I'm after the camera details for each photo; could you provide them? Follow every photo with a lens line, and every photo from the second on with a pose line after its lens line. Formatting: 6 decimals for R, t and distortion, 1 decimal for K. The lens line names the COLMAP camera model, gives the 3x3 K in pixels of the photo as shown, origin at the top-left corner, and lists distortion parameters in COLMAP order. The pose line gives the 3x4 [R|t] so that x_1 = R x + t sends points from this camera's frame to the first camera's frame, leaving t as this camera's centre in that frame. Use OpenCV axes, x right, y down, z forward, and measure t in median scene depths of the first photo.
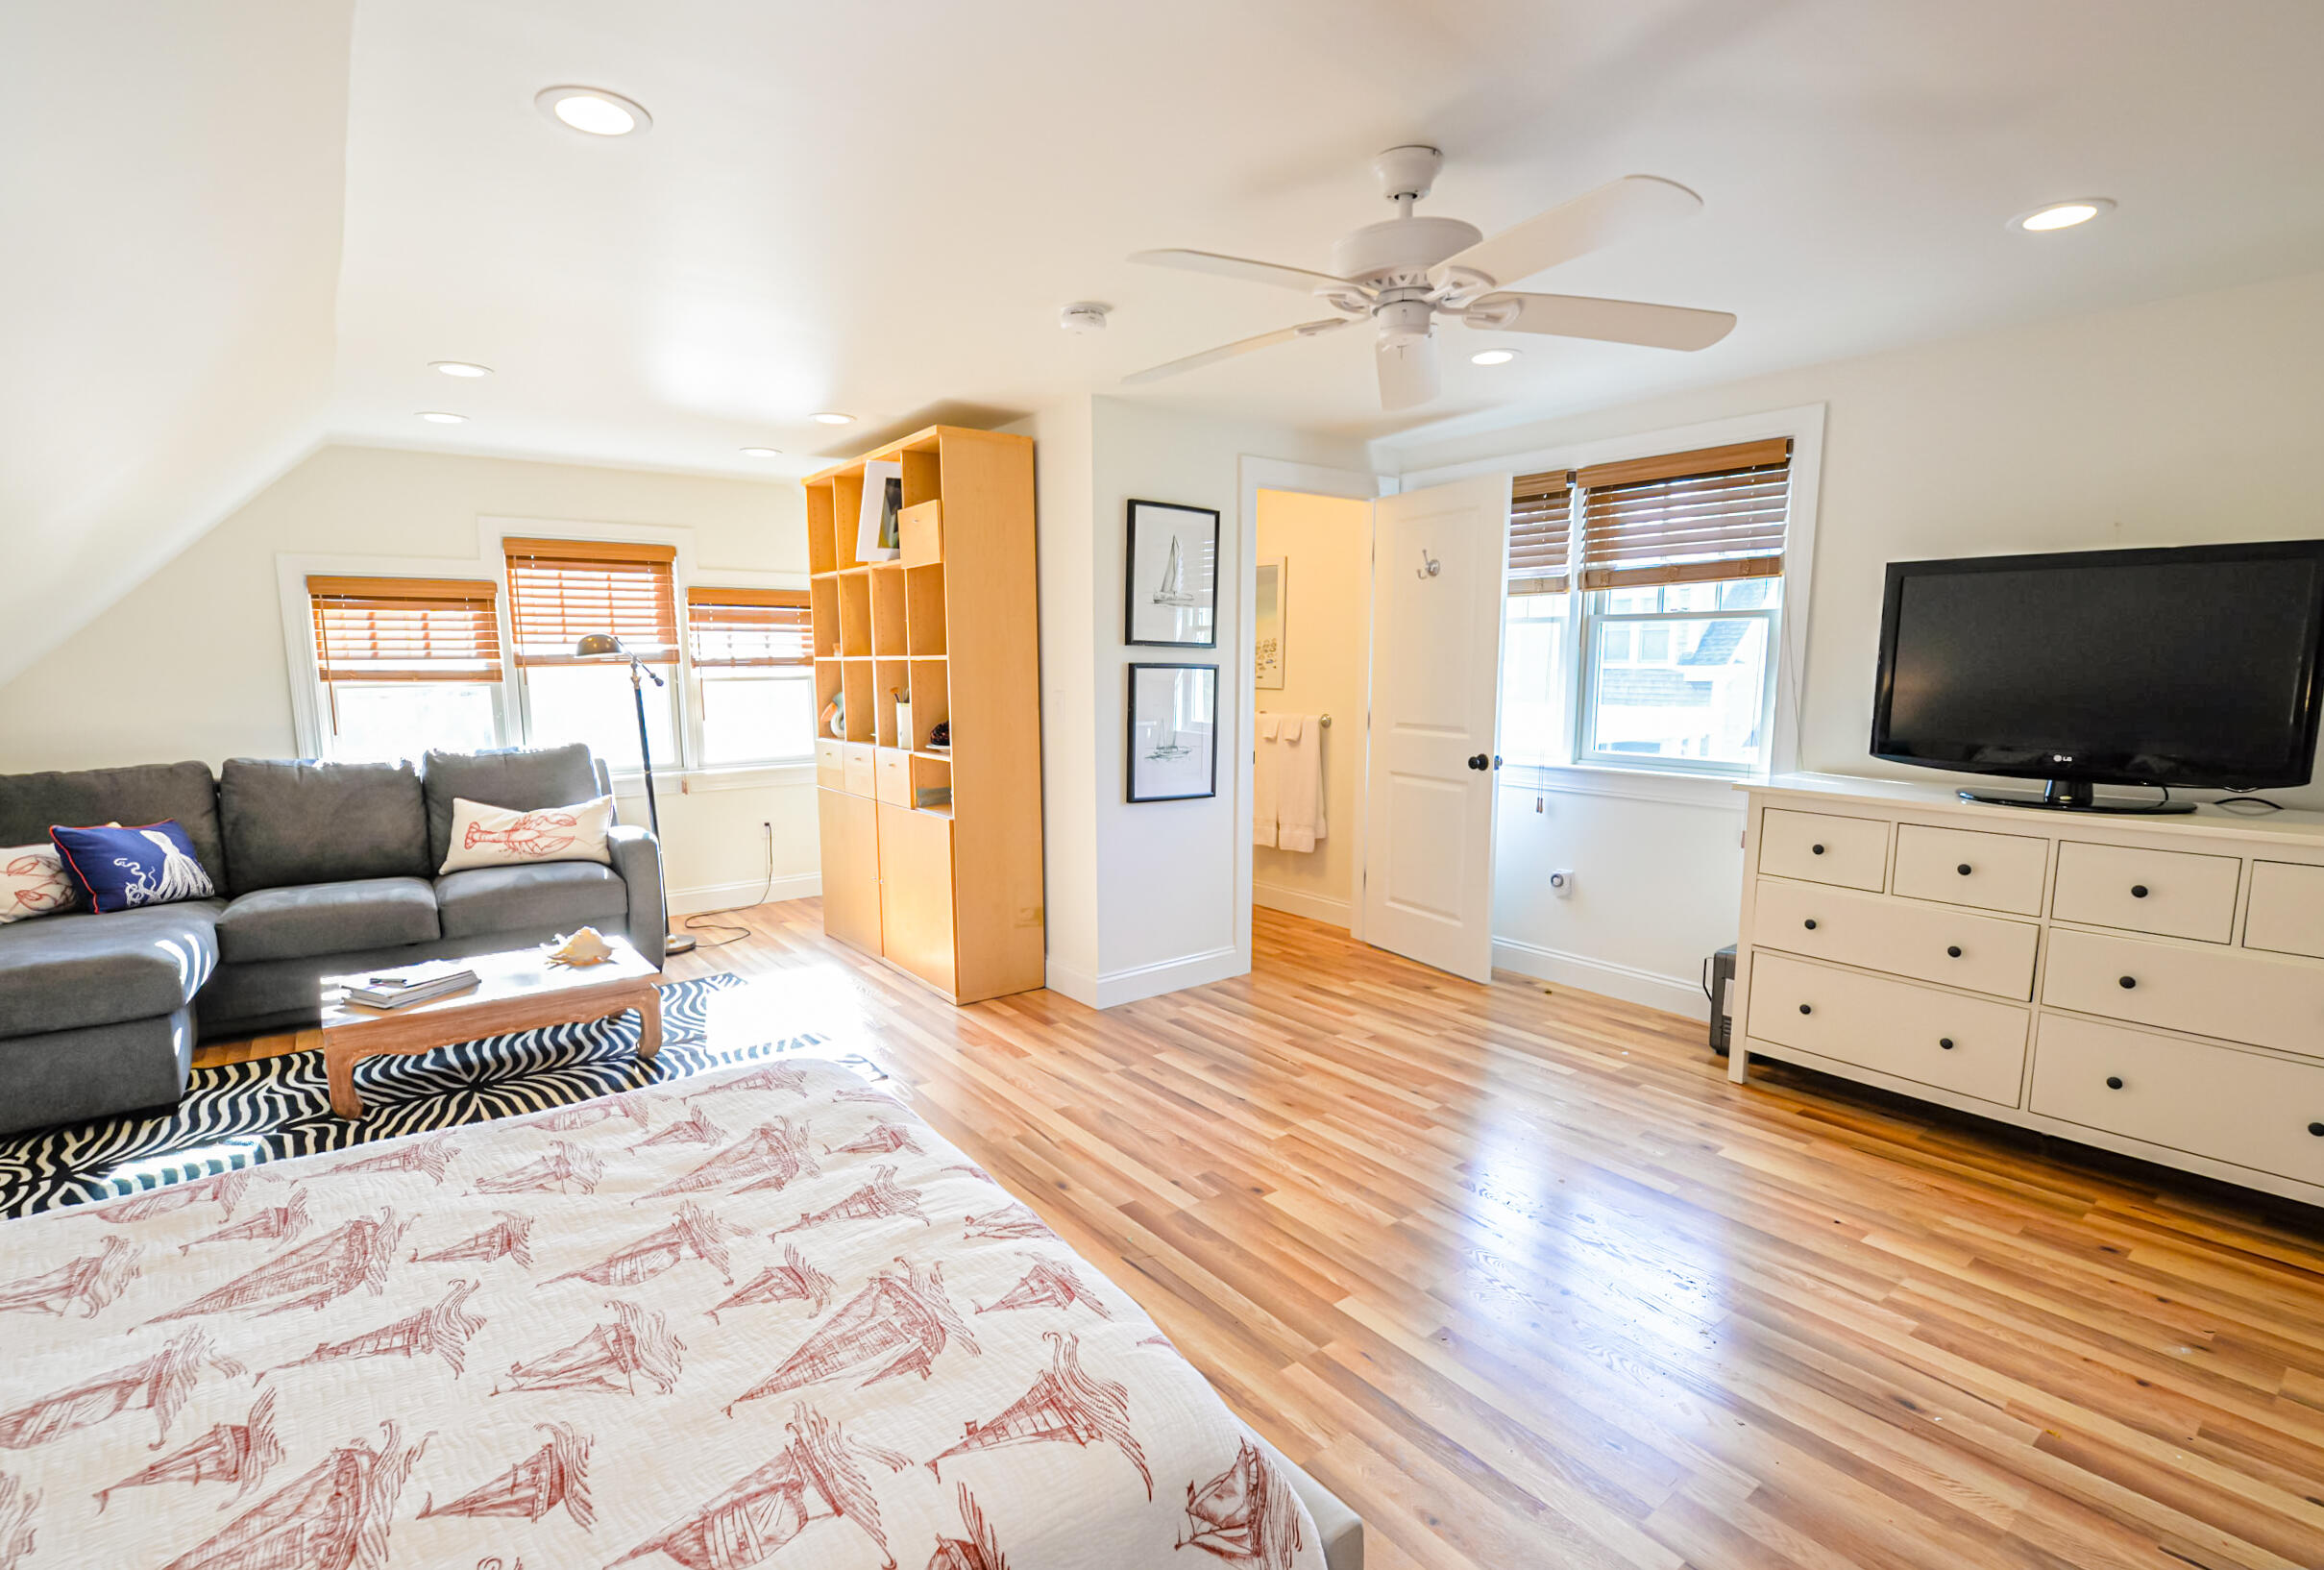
lens RADIAL K [[1066.8, 0, 1162.0], [0, 1066.8, 785.0], [0, 0, 1]] dist [-0.011183, -0.000095]
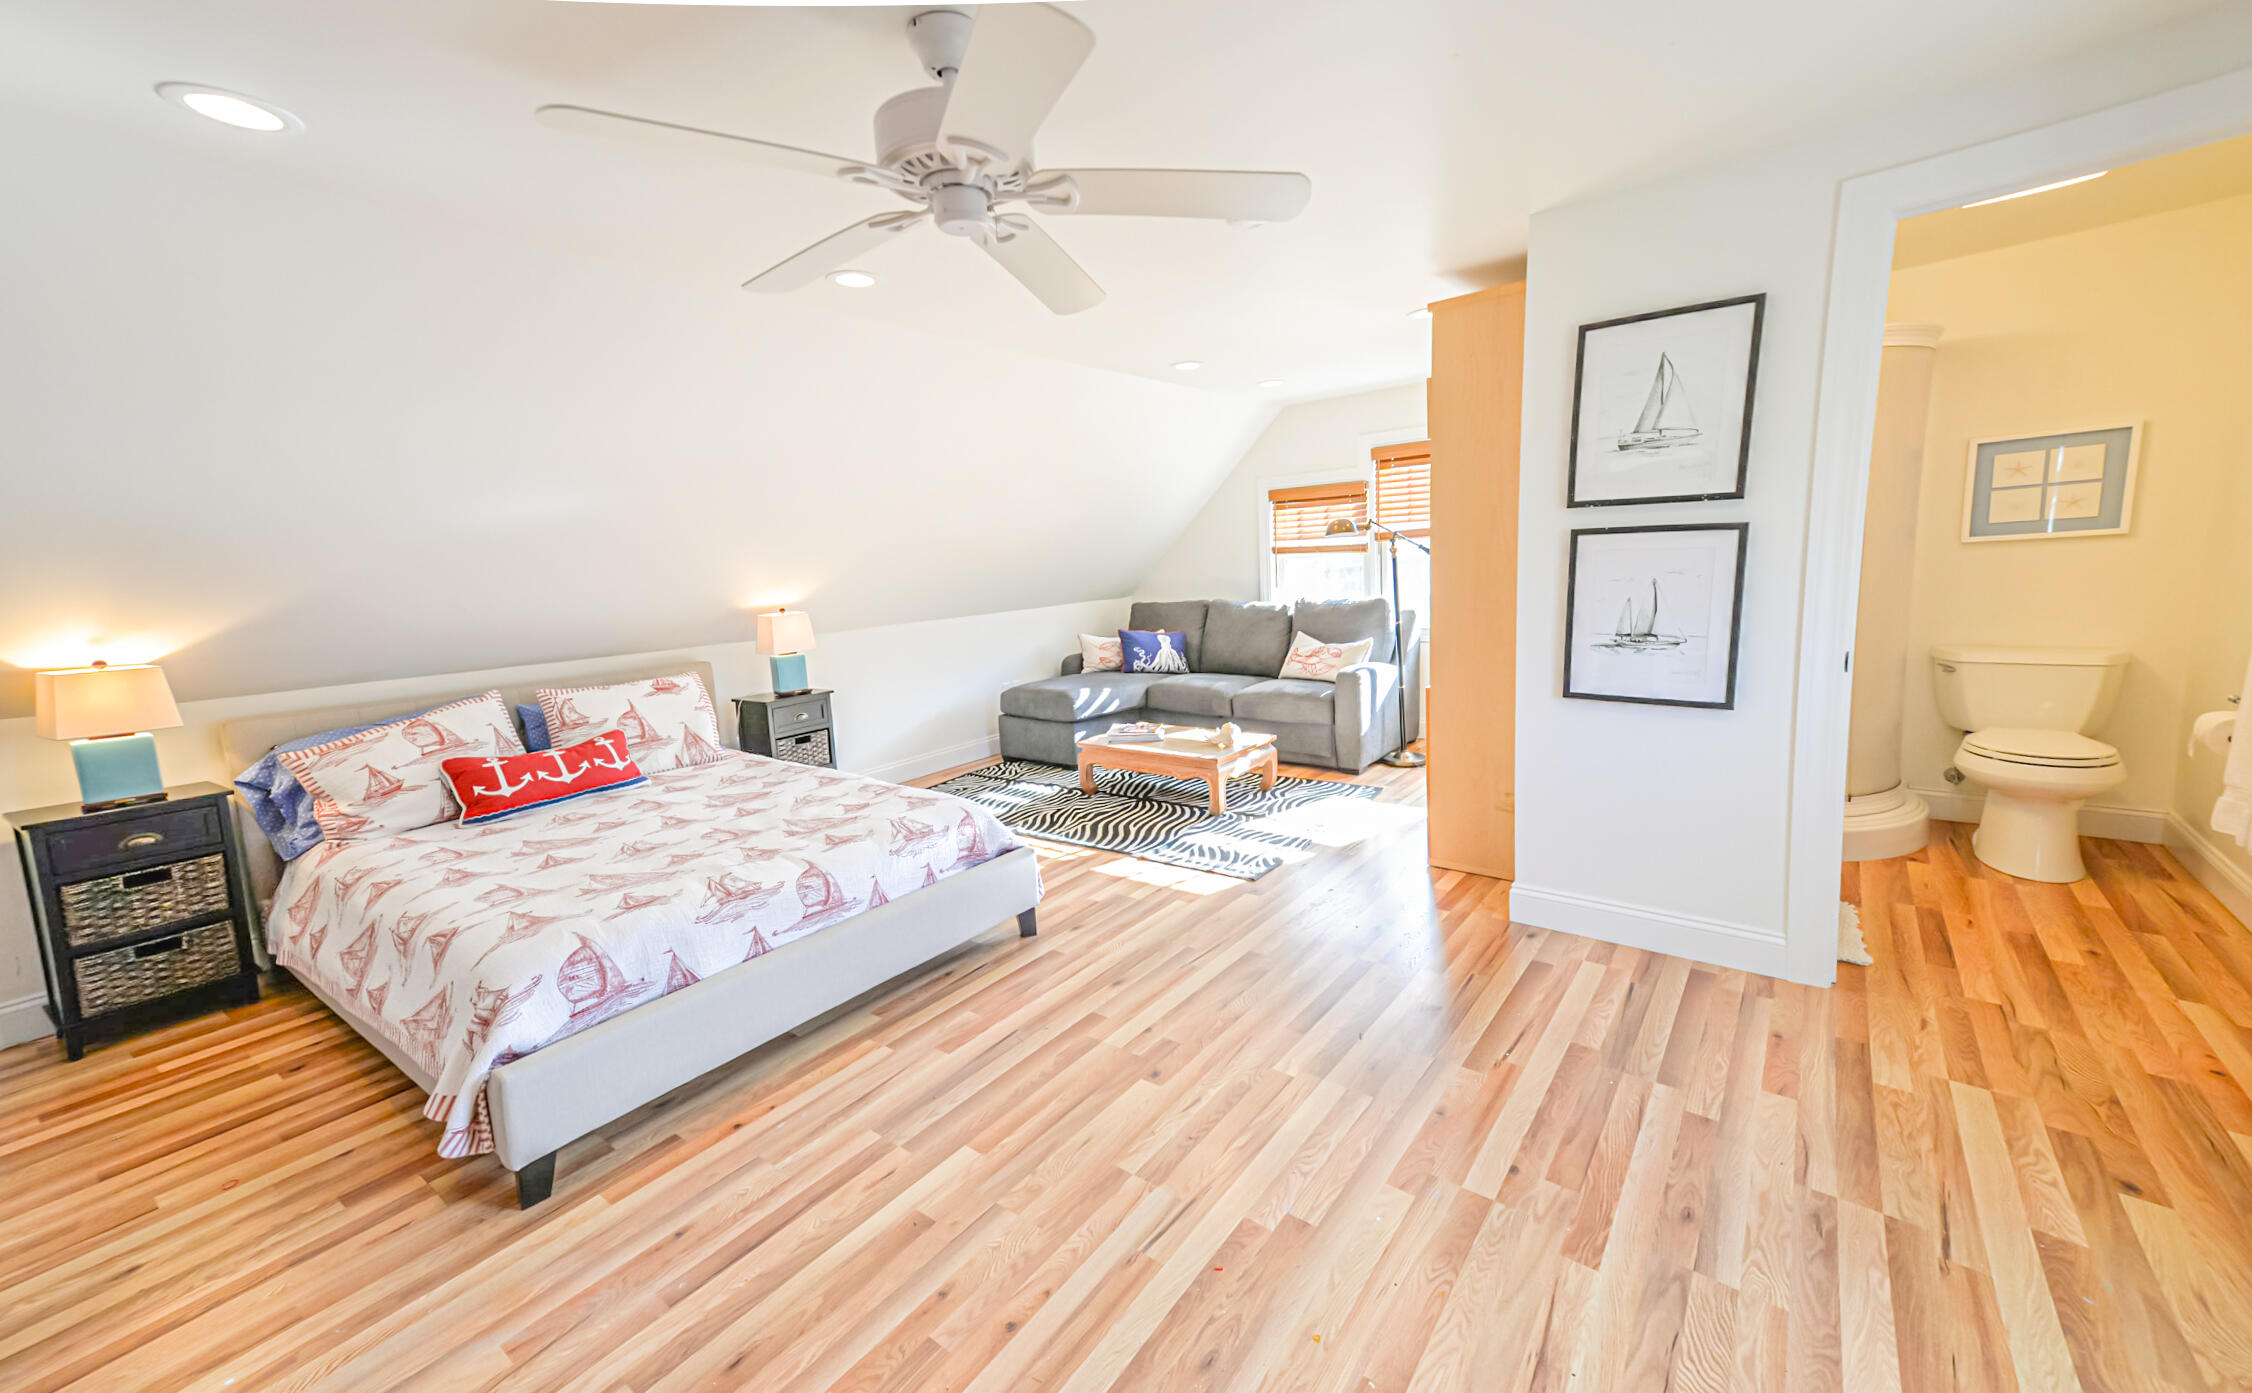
lens RADIAL K [[881.4, 0, 1120.8], [0, 881.4, 657.7], [0, 0, 1]] dist [0.065672, 0.000089]
pose [[0.254384, 0.105004, -0.961386, 0.562153], [-0.062715, 0.993787, 0.091948, -0.057493], [0.965068, 0.036904, 0.259389, 0.484758]]
